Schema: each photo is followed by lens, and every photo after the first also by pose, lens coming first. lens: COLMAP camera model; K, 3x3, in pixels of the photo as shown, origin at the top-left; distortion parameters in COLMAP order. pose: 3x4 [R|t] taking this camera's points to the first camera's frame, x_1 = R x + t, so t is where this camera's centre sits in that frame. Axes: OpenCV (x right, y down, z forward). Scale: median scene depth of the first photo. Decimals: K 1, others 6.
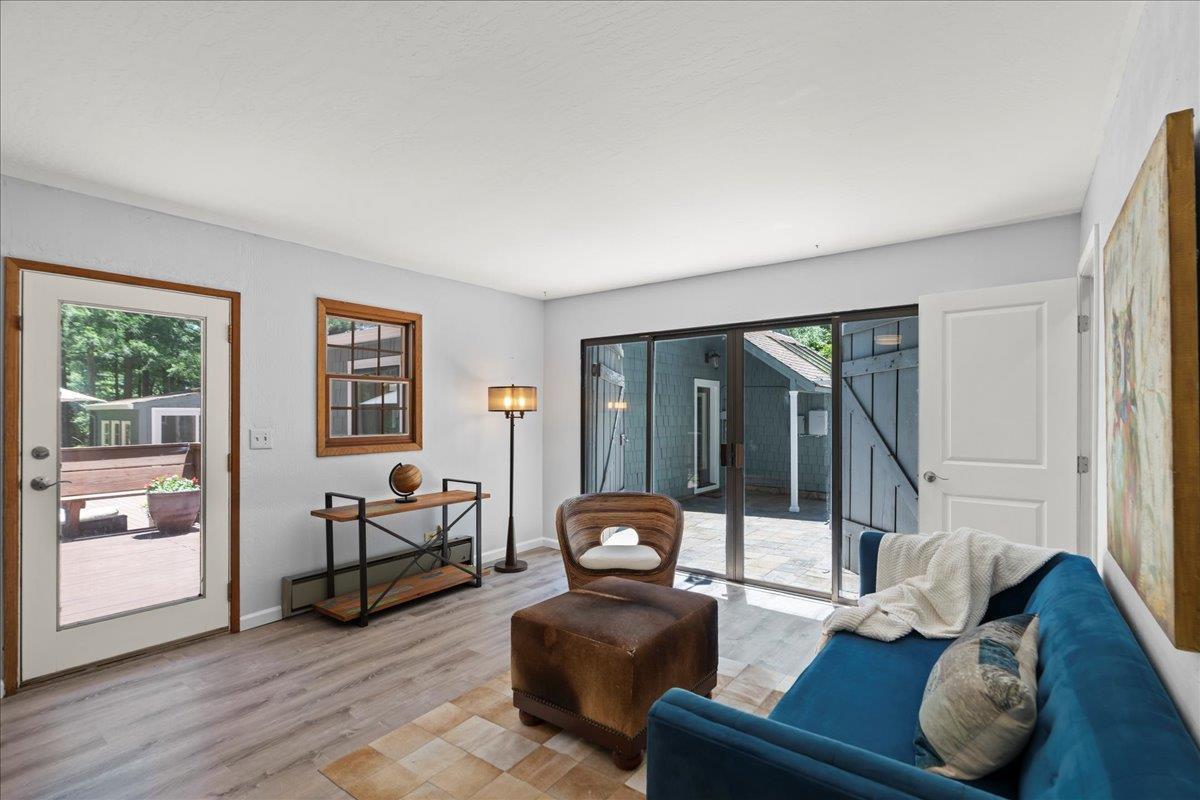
lens RADIAL K [[543.0, 0, 606.7], [0, 543.0, 408.7], [0, 0, 1]] dist [-0.017236, 0.012220]
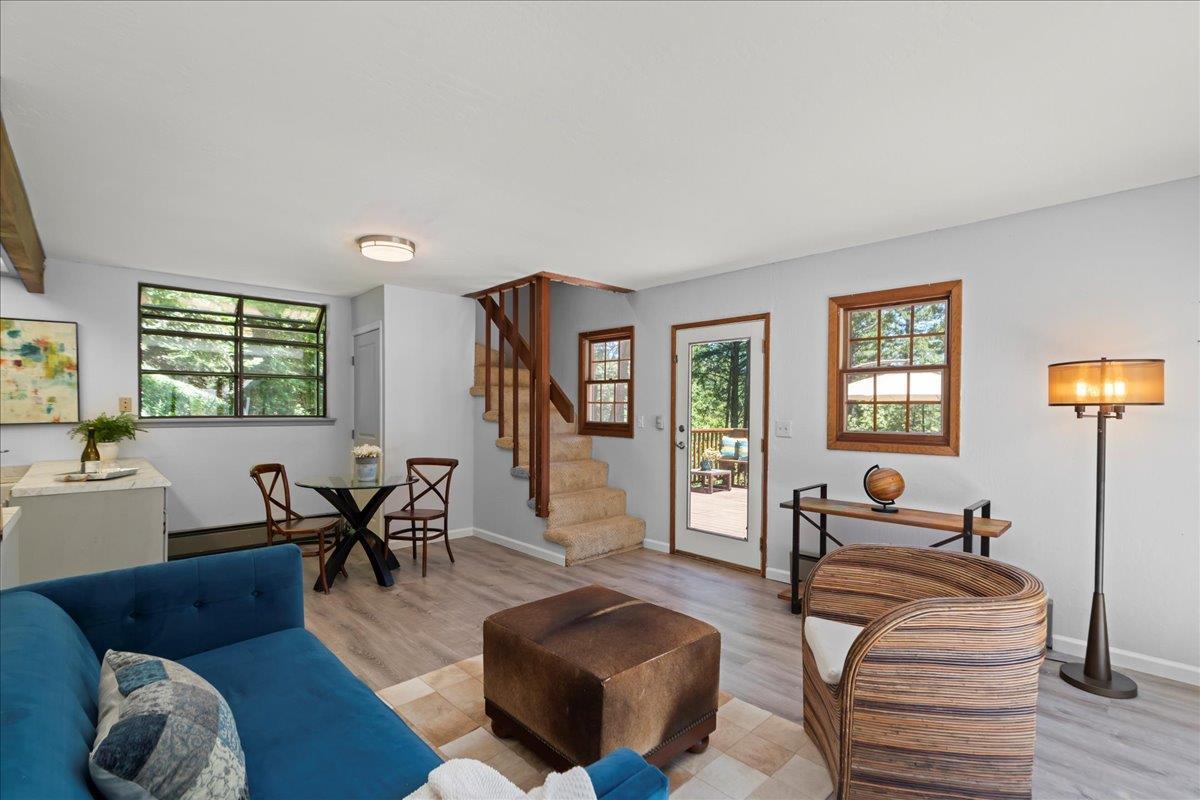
lens RADIAL K [[543.0, 0, 606.7], [0, 543.0, 408.7], [0, 0, 1]] dist [-0.017236, 0.012220]
pose [[-0.146007, 0.003550, -0.989277, 0.552681], [0.002475, 0.999992, 0.003223, 0.005710], [0.989280, -0.001977, -0.146015, 0.702583]]
